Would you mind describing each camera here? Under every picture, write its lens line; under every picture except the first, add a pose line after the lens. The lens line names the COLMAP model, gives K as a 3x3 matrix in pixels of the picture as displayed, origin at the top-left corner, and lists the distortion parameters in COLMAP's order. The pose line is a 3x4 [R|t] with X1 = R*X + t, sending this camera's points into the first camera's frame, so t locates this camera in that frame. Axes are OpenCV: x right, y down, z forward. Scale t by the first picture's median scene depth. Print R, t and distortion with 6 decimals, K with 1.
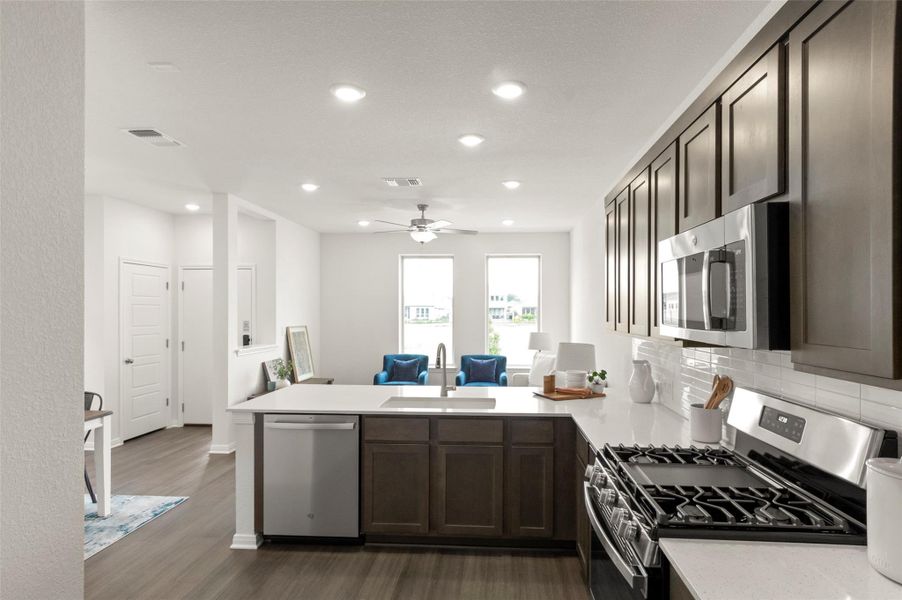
lens RADIAL K [[482.8, 0, 465.0], [0, 482.8, 313.5], [0, 0, 1]] dist [0.003588, 0.000857]
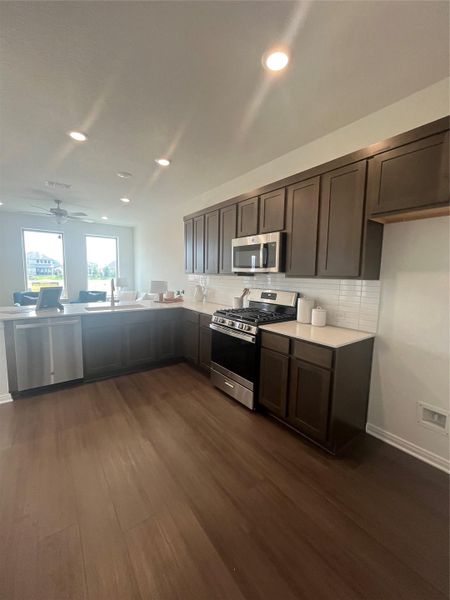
lens RADIAL K [[246.7, 0, 218.9], [0, 246.7, 301.7], [0, 0, 1]] dist [-0.001368, 0.000128]
pose [[0.775355, -0.060803, 0.628592, -0.382779], [-0.013432, 0.993541, 0.112672, 0.037169], [-0.631383, -0.095804, 0.769531, -0.073670]]
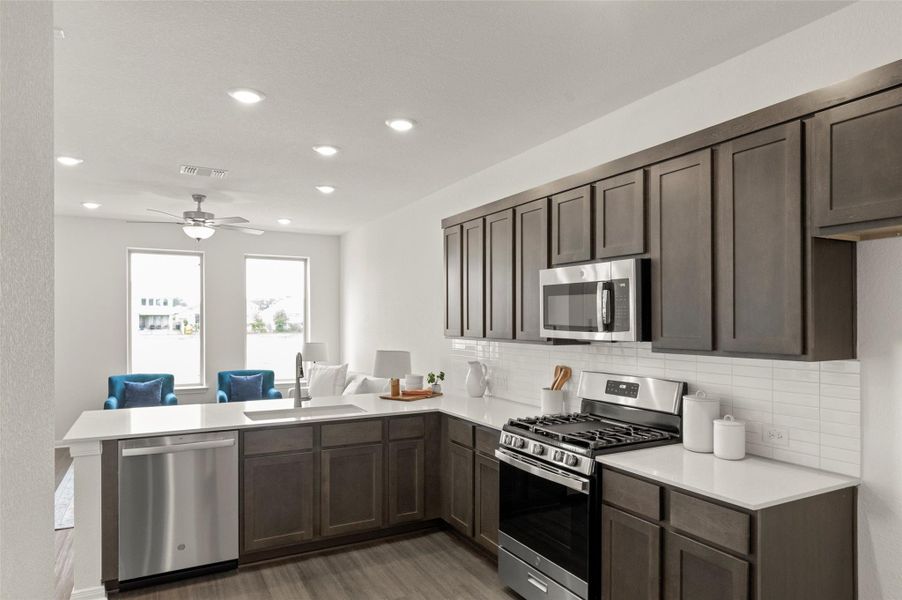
lens RADIAL K [[572.5, 0, 454.5], [0, 572.5, 324.0], [0, 0, 1]] dist [0.000915, 0.004324]
pose [[0.850743, -0.007123, 0.525534, -0.423390], [0.004984, 0.999973, 0.005485, -0.001652], [-0.525558, -0.002047, 0.850755, -0.169875]]
